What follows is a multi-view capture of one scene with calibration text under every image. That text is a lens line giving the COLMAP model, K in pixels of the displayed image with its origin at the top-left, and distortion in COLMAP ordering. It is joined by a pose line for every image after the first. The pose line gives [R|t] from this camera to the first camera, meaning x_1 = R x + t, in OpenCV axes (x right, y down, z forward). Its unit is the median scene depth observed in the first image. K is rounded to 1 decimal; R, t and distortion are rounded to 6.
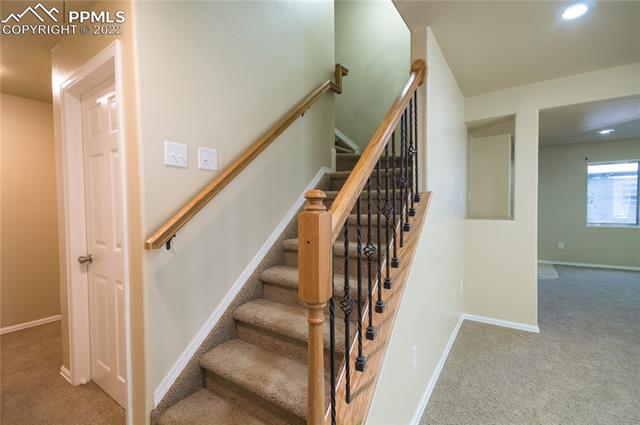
lens RADIAL K [[281.7, 0, 317.0], [0, 281.7, 212.4], [0, 0, 1]] dist [-0.000608, -0.000270]
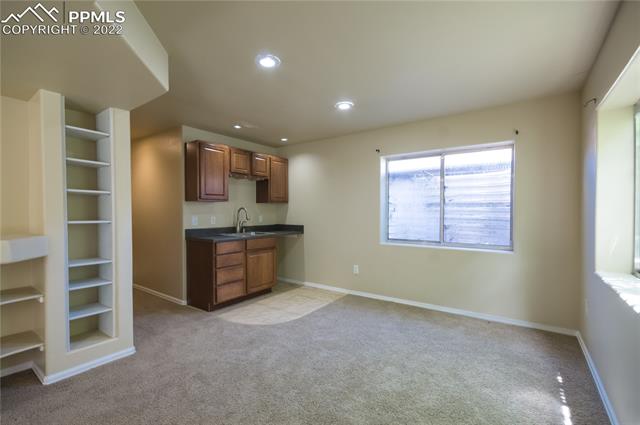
lens RADIAL K [[281.7, 0, 317.0], [0, 281.7, 212.4], [0, 0, 1]] dist [-0.000608, -0.000270]
pose [[0.999927, 0.009391, -0.007633, 0.811660], [-0.009521, 0.999807, -0.017178, -0.017716], [0.007470, 0.017250, 0.999823, 0.275728]]
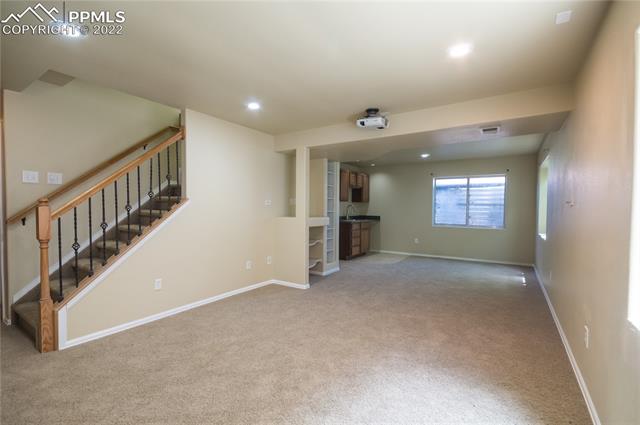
lens RADIAL K [[280.4, 0, 319.9], [0, 280.4, 214.7], [0, 0, 1]] dist [0.002384, 0.000202]
pose [[0.999487, 0.017899, 0.026570, 0.411532], [-0.017944, 0.999838, 0.001493, 0.004124], [-0.026539, -0.001969, 0.999646, -0.283403]]
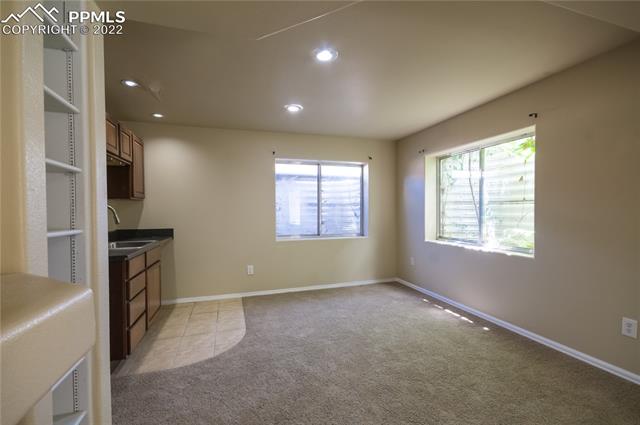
lens RADIAL K [[280.4, 0, 319.9], [0, 280.4, 214.7], [0, 0, 1]] dist [0.002384, 0.000202]
pose [[0.603096, -0.006753, 0.797640, 0.426866], [0.017260, 0.999841, -0.004586, -0.016946], [-0.797482, 0.016533, 0.603117, 0.448694]]
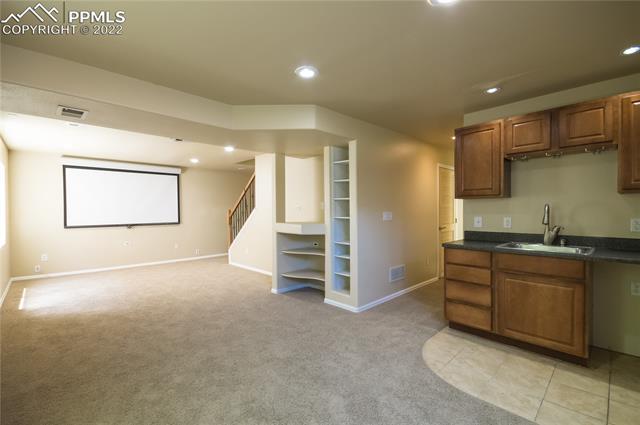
lens RADIAL K [[281.7, 0, 317.0], [0, 281.7, 212.4], [0, 0, 1]] dist [-0.000608, -0.000270]
pose [[-0.186530, 0.023362, -0.982171, 1.155102], [-0.012232, 0.999584, 0.026100, -0.037054], [0.982373, 0.016883, -0.186167, 0.767460]]
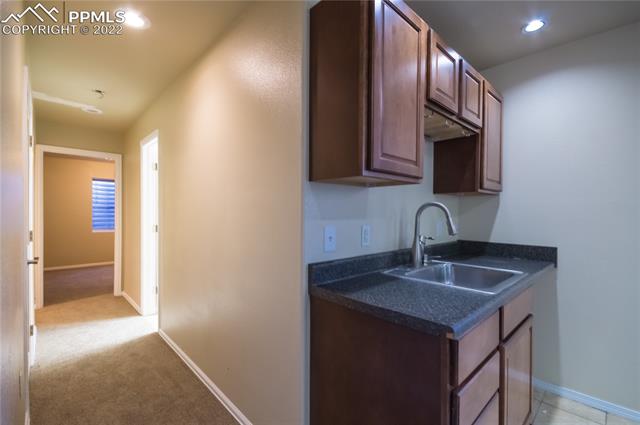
lens RADIAL K [[286.3, 0, 320.0], [0, 286.3, 212.5], [0, 0, 1]] dist [0.030471, 0.000119]
pose [[0.981425, 0.023281, -0.190429, 0.534709], [-0.026736, 0.999521, -0.015590, -0.023247], [0.189974, 0.020392, 0.981577, 0.731919]]
